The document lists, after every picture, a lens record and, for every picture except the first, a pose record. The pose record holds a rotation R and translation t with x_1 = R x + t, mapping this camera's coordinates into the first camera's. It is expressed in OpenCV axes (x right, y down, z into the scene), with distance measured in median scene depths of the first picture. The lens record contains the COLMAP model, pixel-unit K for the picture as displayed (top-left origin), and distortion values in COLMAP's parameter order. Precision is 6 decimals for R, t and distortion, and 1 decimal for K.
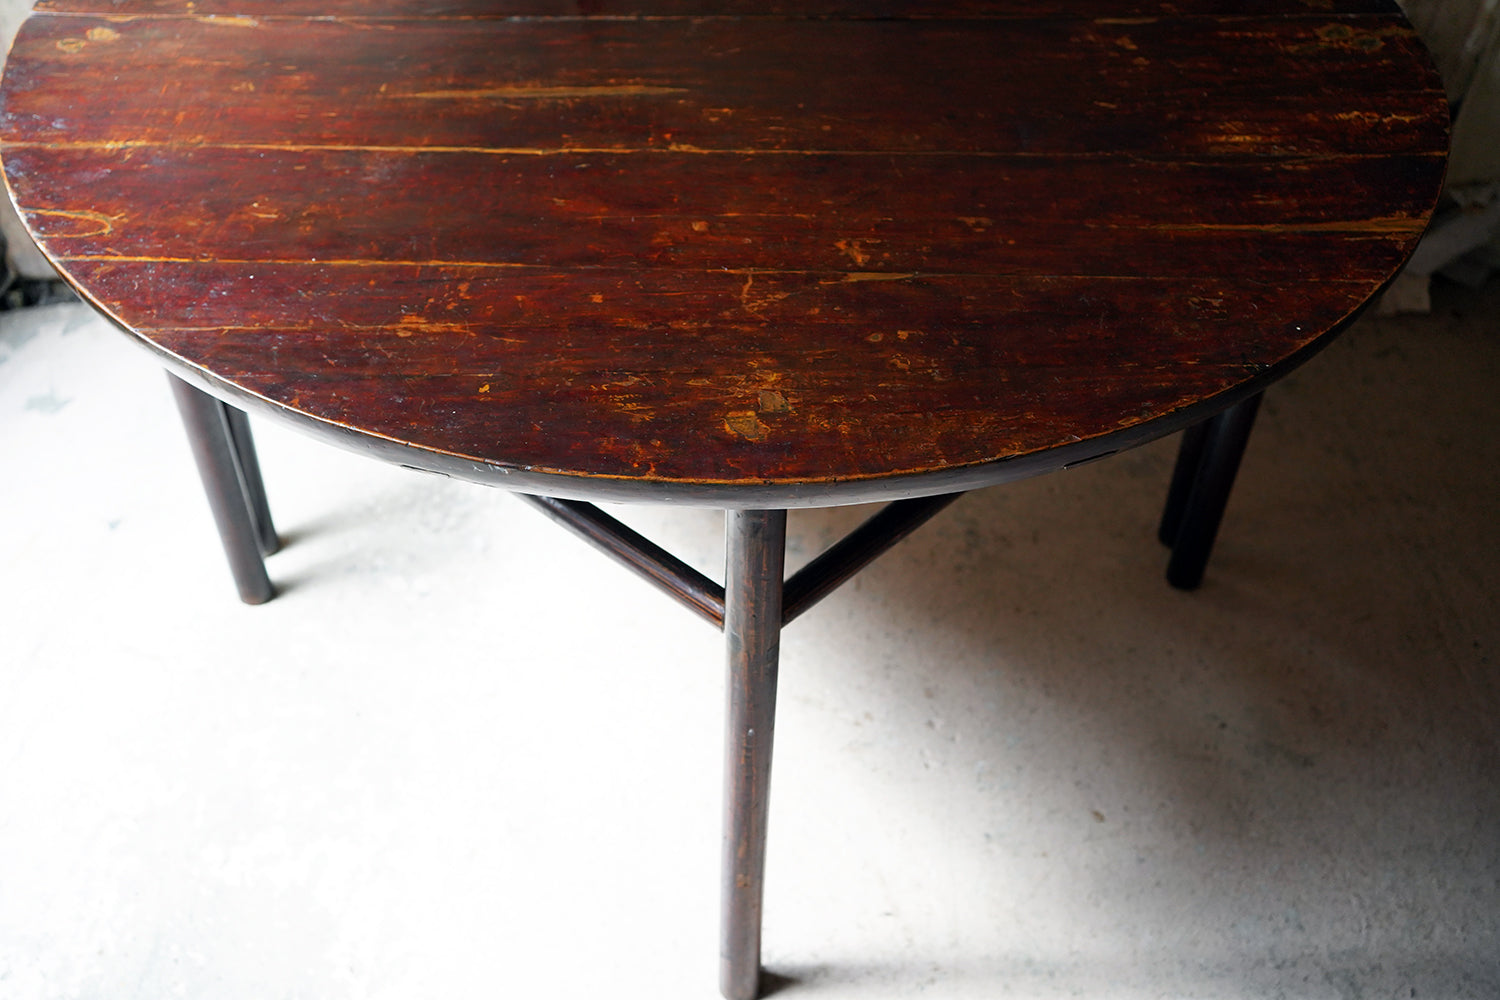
lens RADIAL K [[1519.5, 0, 752.1], [0, 1519.5, 499.4], [0, 0, 1]] dist [0.013969, 0.000000]
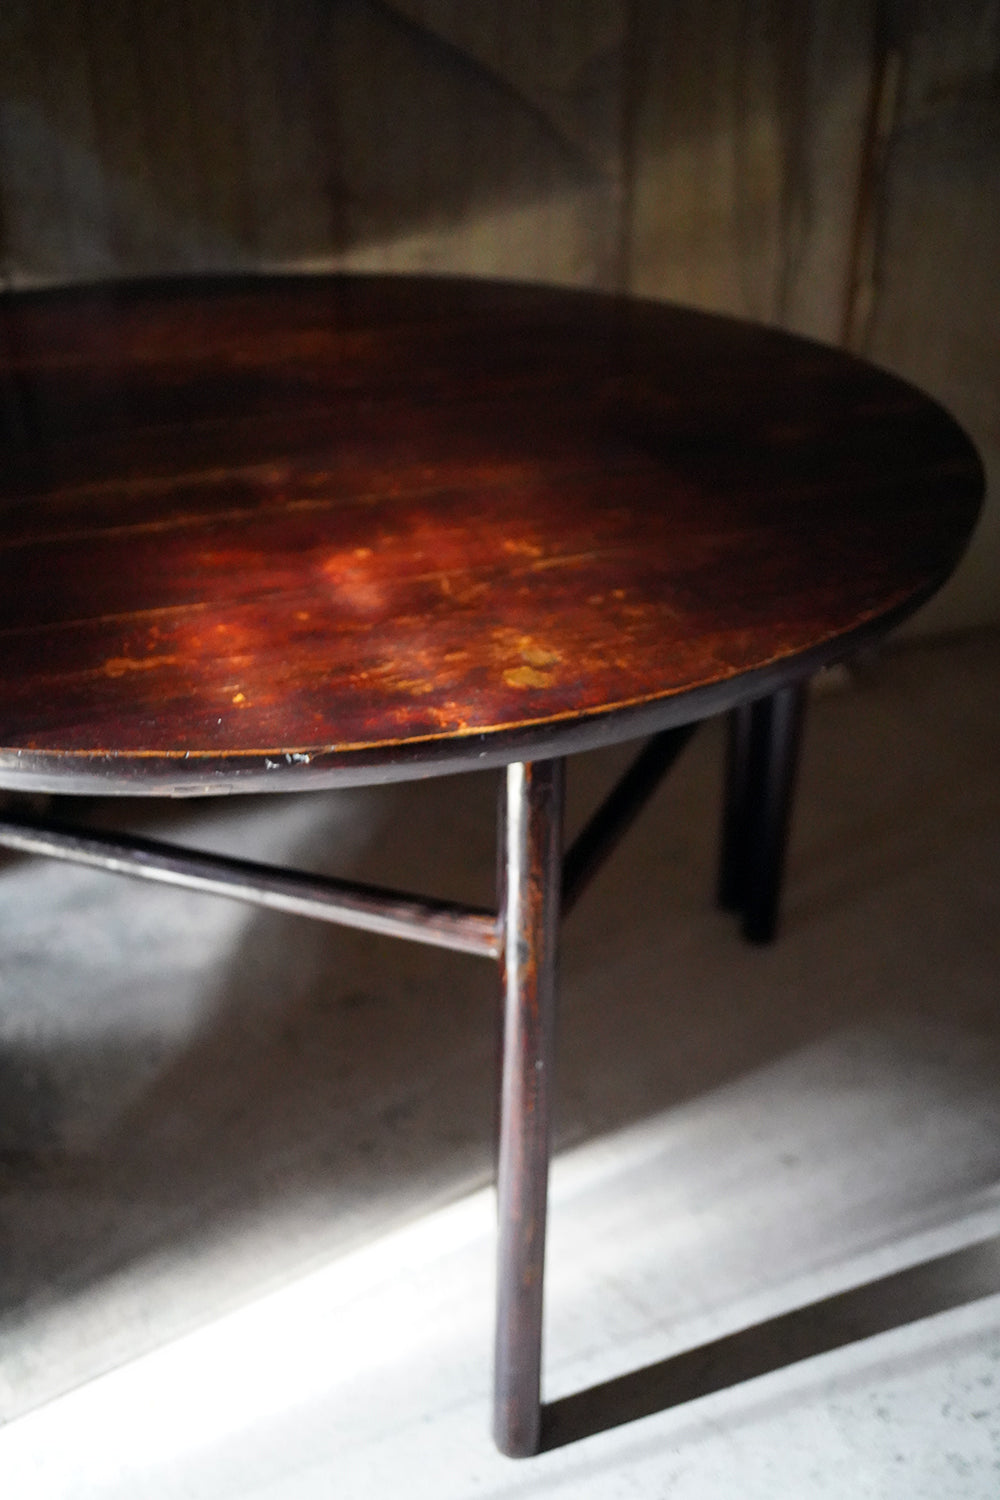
lens RADIAL K [[1519.5, 0, 495.0], [0, 1519.5, 747.3], [0, 0, 1]] dist [0.013969, 0.000000]
pose [[0.933294, -0.184914, 0.307847, -0.295559], [0.253717, 0.946199, -0.200837, 0.162749], [-0.254147, 0.265546, 0.929997, 0.121302]]
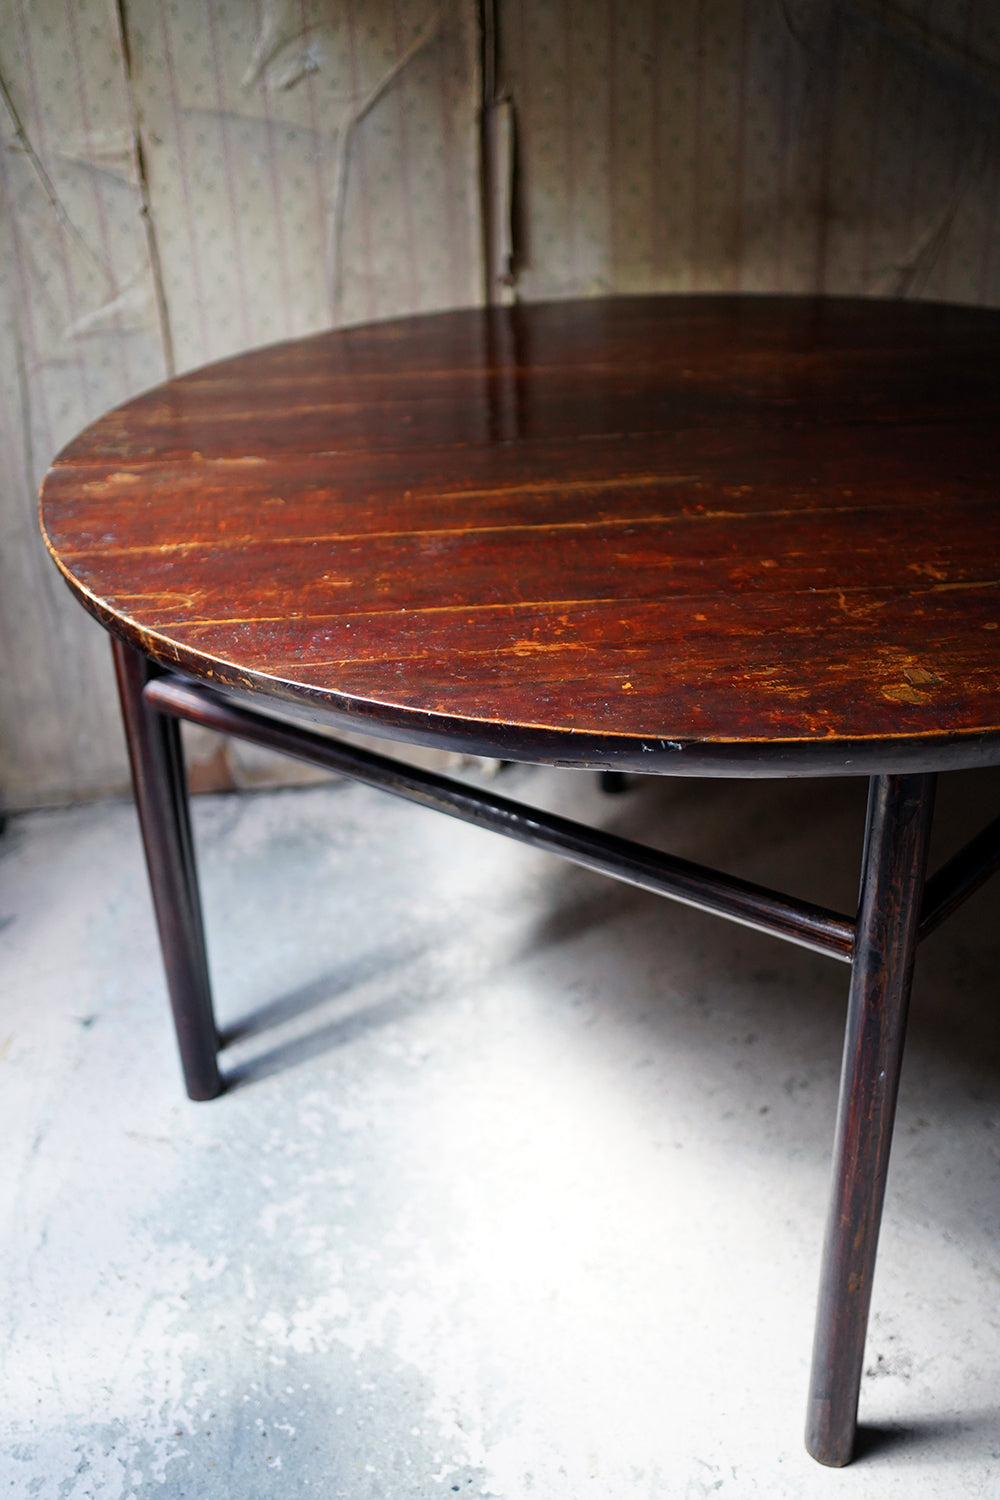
lens RADIAL K [[1519.5, 0, 504.4], [0, 1519.5, 747.1], [0, 0, 1]] dist [0.013969, 0.000000]
pose [[0.996558, -0.074354, 0.036646, -0.273645], [0.081290, 0.963148, -0.256395, 0.195981], [-0.016232, 0.258491, 0.965877, 0.060467]]
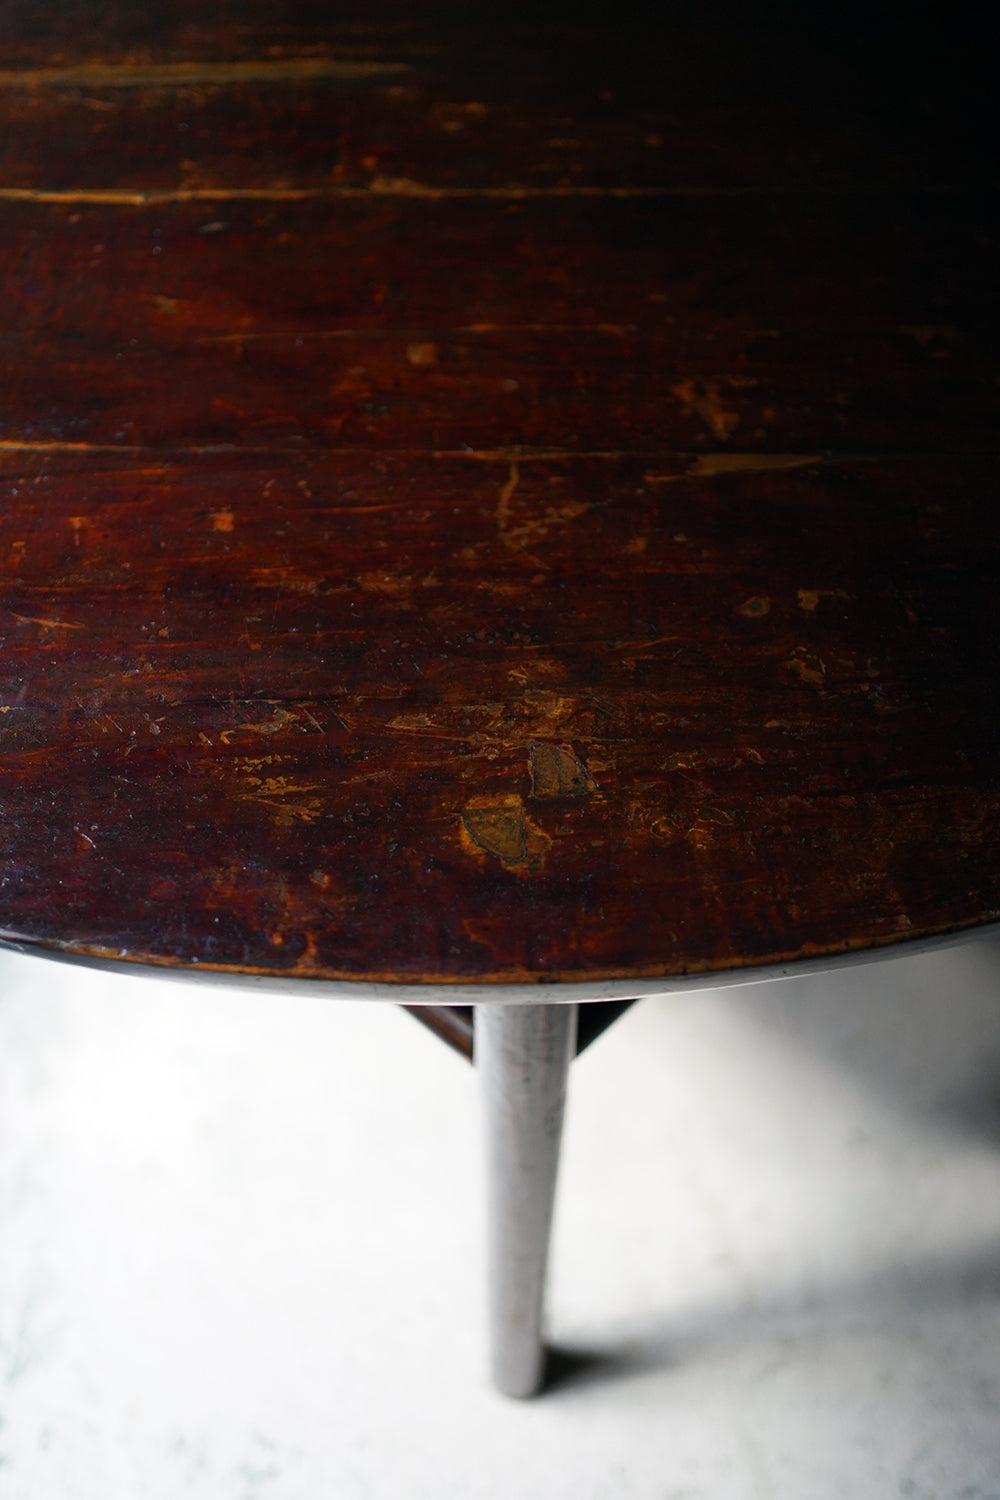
lens RADIAL K [[1519.5, 0, 496.4], [0, 1519.5, 755.8], [0, 0, 1]] dist [0.013969, 0.000000]
pose [[0.999660, -0.002672, -0.025951, 0.006222], [0.007837, 0.979555, 0.201023, -0.158295], [0.024884, -0.201158, 0.979243, 0.471165]]
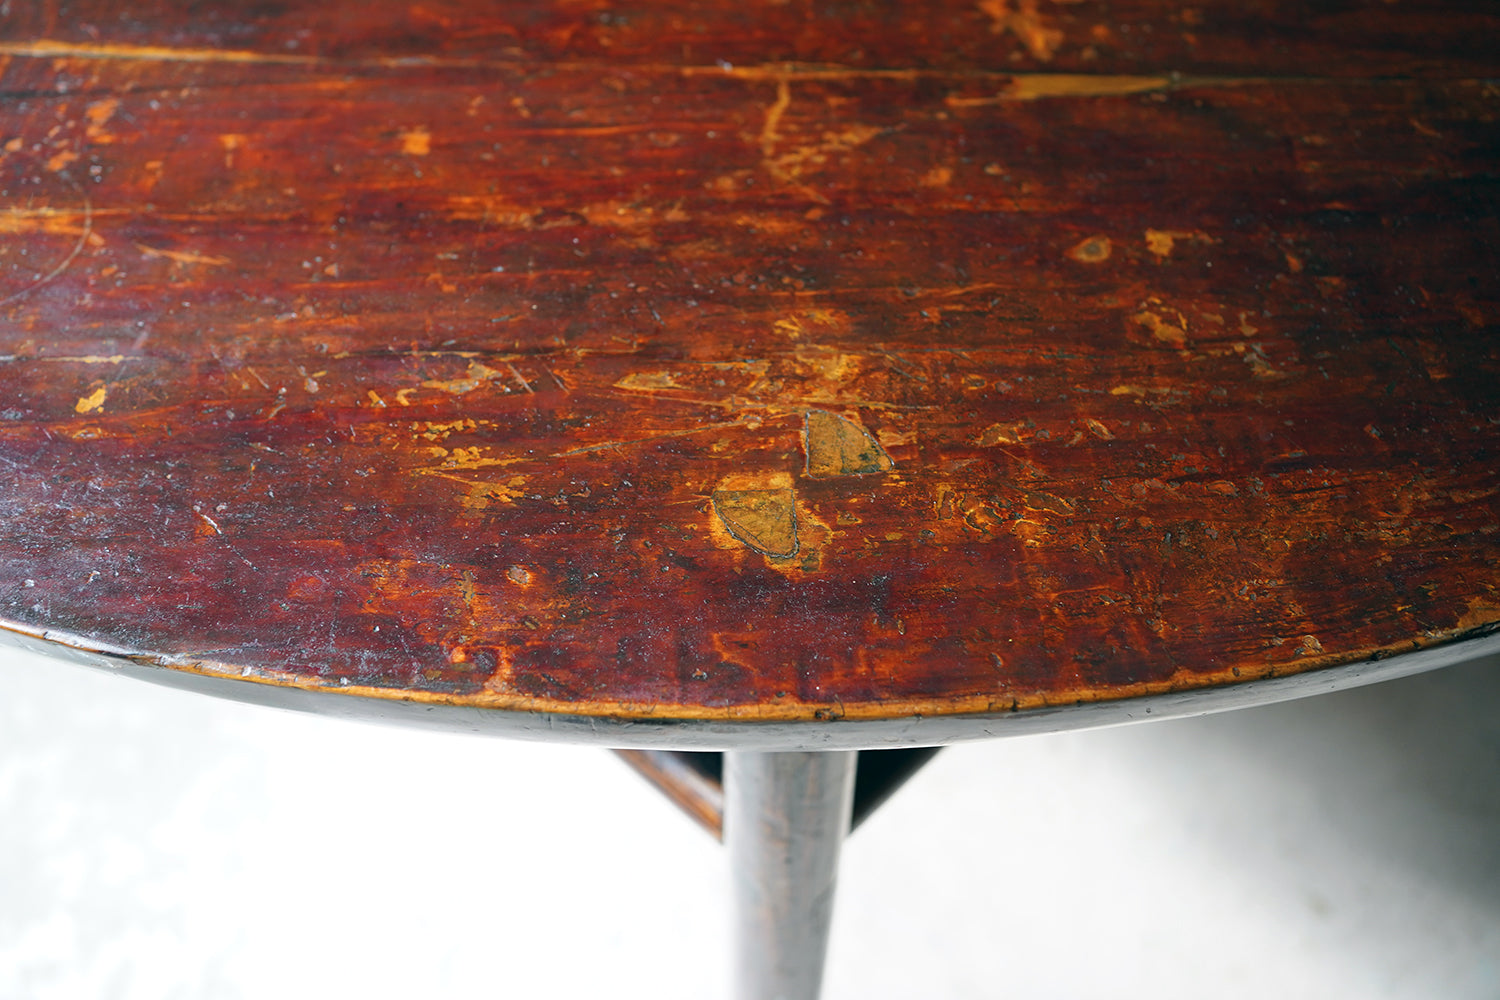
lens RADIAL K [[1519.5, 0, 747.3], [0, 1519.5, 485.4], [0, 0, 1]] dist [0.013969, 0.000000]
pose [[0.999612, 0.009207, -0.026291, 0.000766], [-0.004982, 0.987670, 0.156470, -0.105317], [0.027408, -0.156279, 0.987333, 0.577404]]
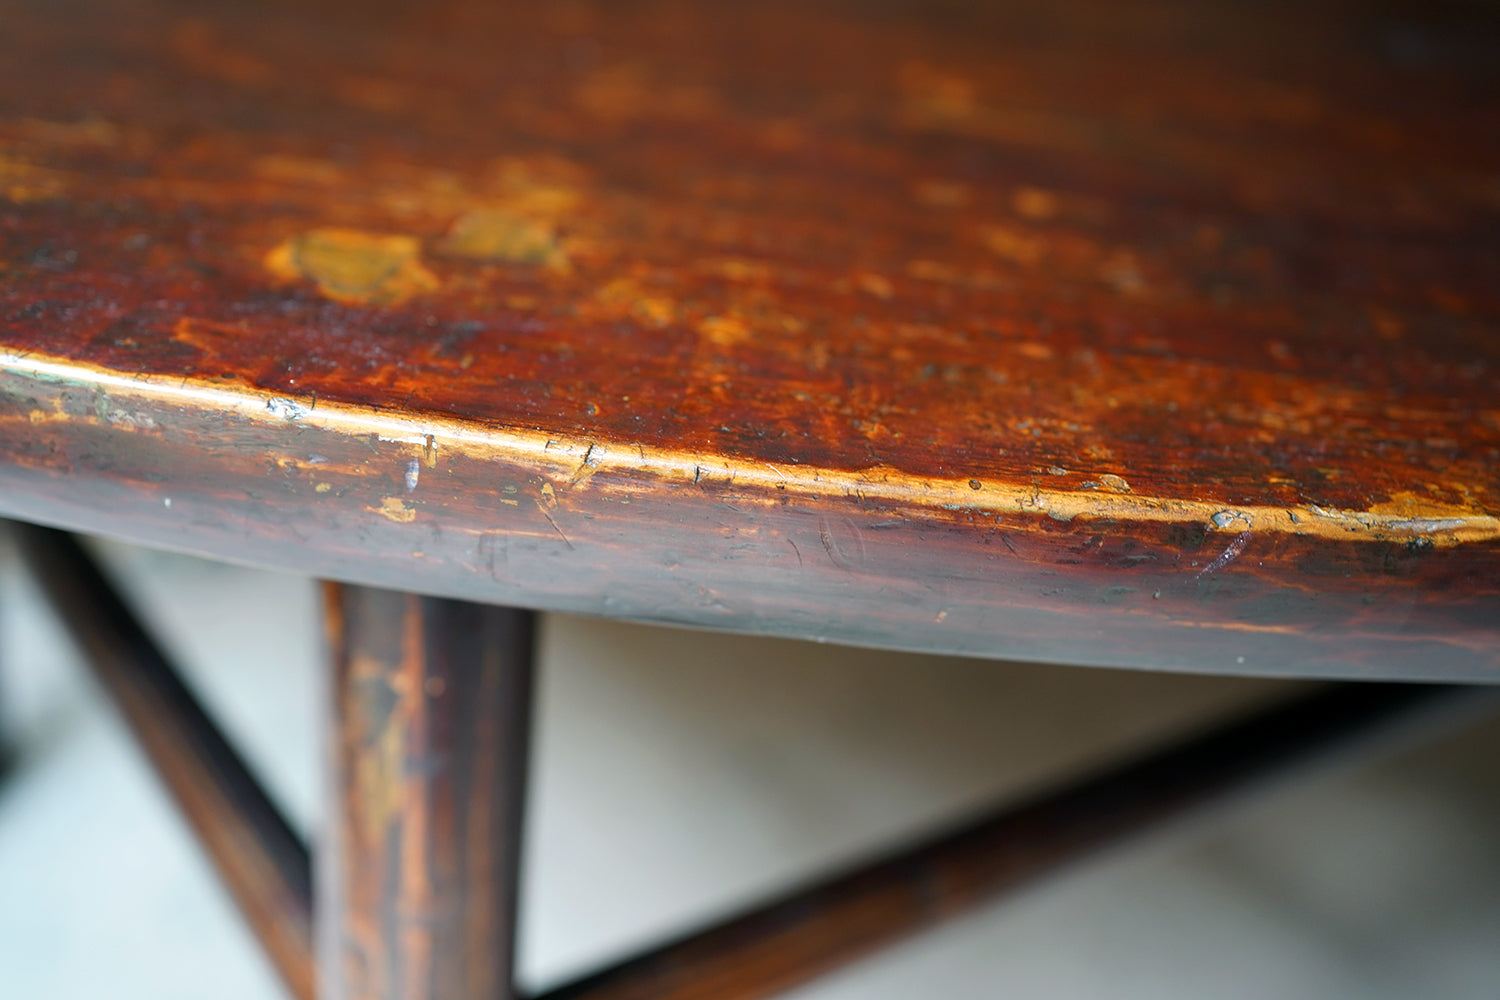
lens RADIAL K [[1519.5, 0, 740.1], [0, 1519.5, 489.7], [0, 0, 1]] dist [0.013969, 0.000000]
pose [[0.975438, 0.158695, -0.152765, 0.095636], [-0.195516, 0.943201, -0.268597, 0.039709], [0.101463, 0.291868, 0.951062, 0.706191]]
